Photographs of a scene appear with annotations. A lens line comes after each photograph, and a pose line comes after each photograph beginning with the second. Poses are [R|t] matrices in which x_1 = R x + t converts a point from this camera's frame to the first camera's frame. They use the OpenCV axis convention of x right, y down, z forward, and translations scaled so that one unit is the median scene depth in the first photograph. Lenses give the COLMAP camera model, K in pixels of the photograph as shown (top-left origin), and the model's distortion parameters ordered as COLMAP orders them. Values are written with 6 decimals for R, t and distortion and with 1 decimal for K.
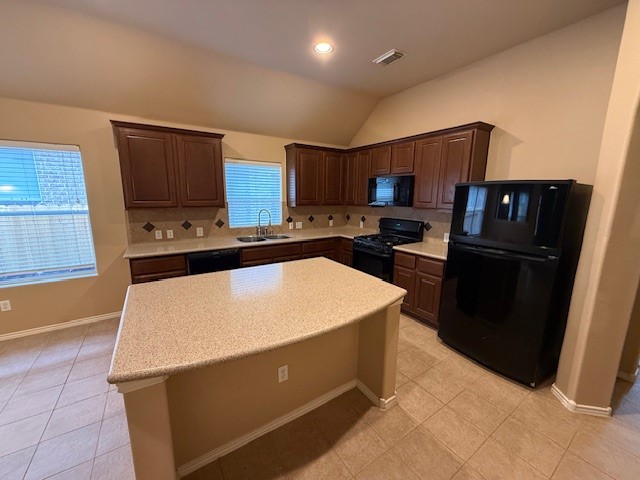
lens RADIAL K [[254.6, 0, 320.0], [0, 254.6, 240.0], [0, 0, 1]] dist [-0.001863, -0.000188]
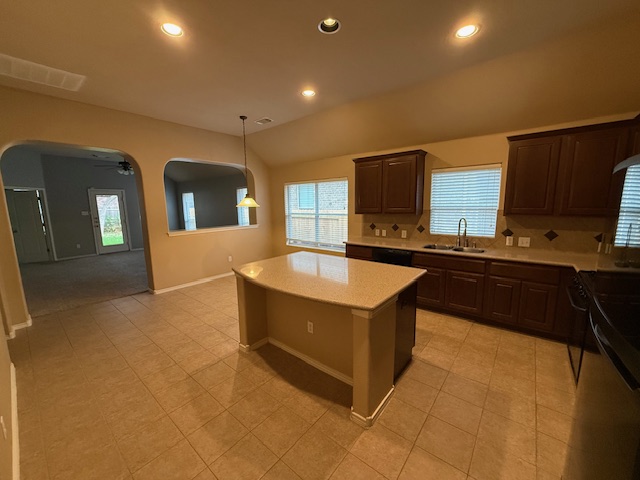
lens RADIAL K [[255.2, 0, 319.6], [0, 255.2, 238.5], [0, 0, 1]] dist [0.002092, 0.000025]
pose [[0.291415, 0.120959, -0.948918, 0.599814], [-0.147726, 0.985764, 0.080288, -0.052230], [0.945121, 0.116783, 0.305135, 0.271539]]
